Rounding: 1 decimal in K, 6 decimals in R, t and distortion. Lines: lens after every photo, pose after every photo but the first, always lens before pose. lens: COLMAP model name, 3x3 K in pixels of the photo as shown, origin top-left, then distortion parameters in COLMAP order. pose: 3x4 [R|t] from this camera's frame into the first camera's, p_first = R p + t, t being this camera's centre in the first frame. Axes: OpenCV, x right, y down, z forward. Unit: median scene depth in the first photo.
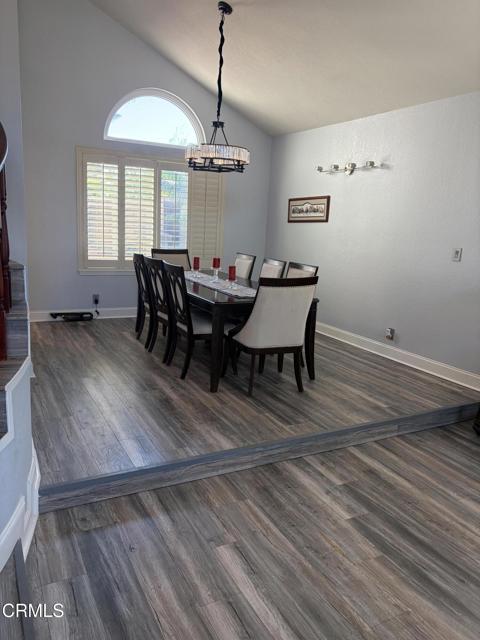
lens RADIAL K [[483.9, 0, 236.5], [0, 483.9, 319.4], [0, 0, 1]] dist [0.027194, -0.016624]
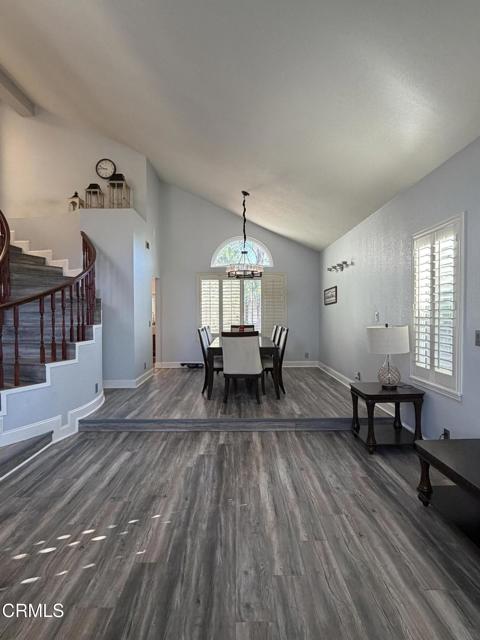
lens RADIAL K [[363.3, 0, 239.5], [0, 363.3, 317.0], [0, 0, 1]] dist [0.004482, 0.001354]
pose [[0.886664, -0.050539, -0.459644, 0.749074], [-0.044052, 0.980257, -0.192759, 0.119030], [0.460311, 0.191161, 0.866932, -0.159092]]
